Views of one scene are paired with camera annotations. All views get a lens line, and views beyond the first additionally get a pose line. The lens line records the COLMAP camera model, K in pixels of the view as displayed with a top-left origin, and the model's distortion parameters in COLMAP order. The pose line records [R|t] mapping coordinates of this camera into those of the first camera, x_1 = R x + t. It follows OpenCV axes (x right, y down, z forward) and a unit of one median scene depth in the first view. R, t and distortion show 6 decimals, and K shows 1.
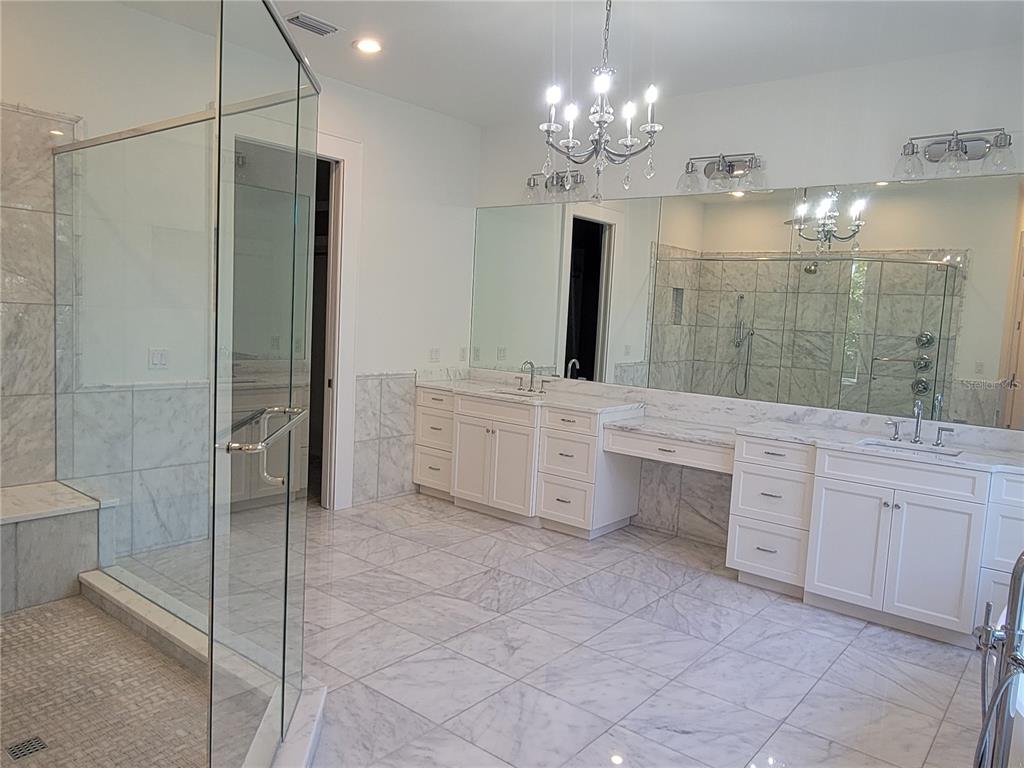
lens RADIAL K [[732.6, 0, 512.0], [0, 732.6, 384.0], [0, 0, 1]] dist [-0.002495, -0.001273]
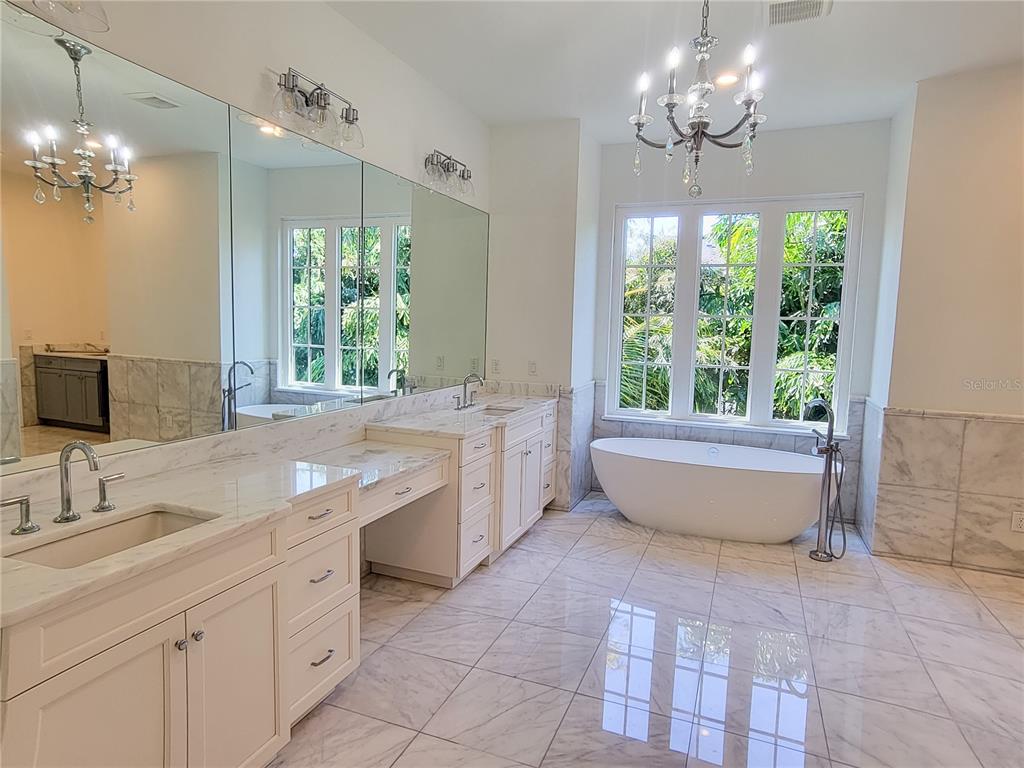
lens RADIAL K [[621.1, 0, 512.0], [0, 621.1, 384.0], [0, 0, 1]] dist [0.003132, 0.001209]
pose [[-0.300727, -0.157230, 0.940660, -0.236052], [0.051545, 0.982196, 0.180651, -0.073523], [-0.952316, 0.102813, -0.287269, 0.614769]]
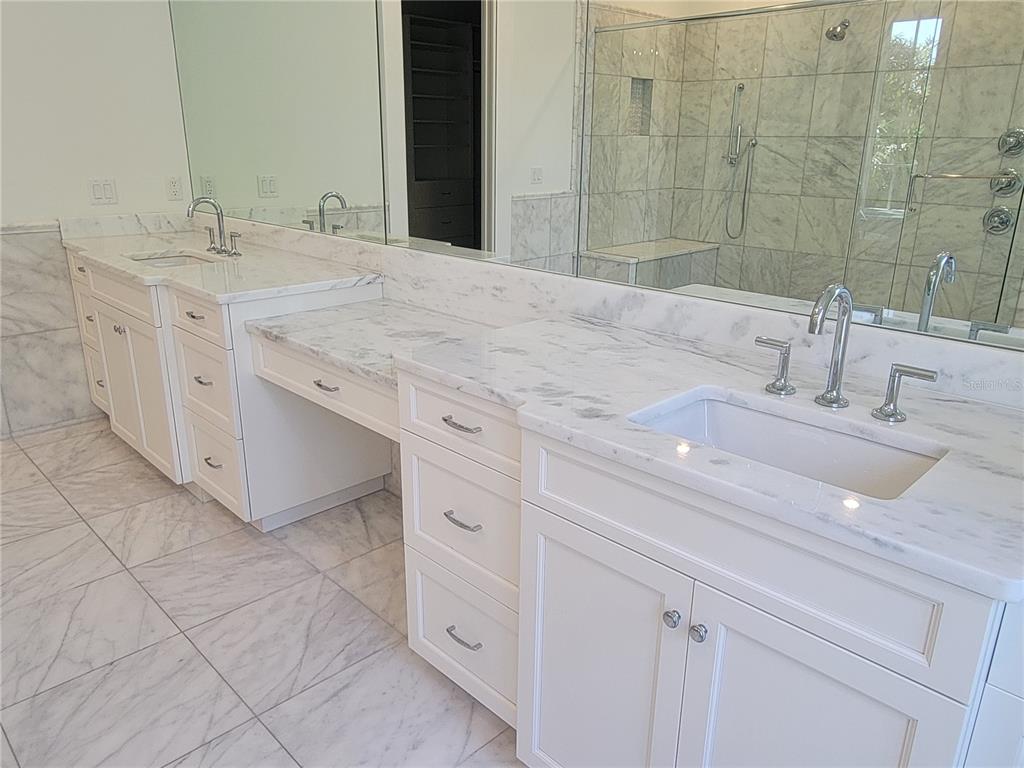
lens RADIAL K [[743.1, 0, 528.6], [0, 743.1, 371.5], [0, 0, 1]] dist [-0.006835, 0.002084]
pose [[0.994524, -0.005086, -0.104382, 0.224367], [0.025710, 0.980025, 0.197208, -0.005024], [0.101294, -0.198812, 0.974789, 0.317731]]
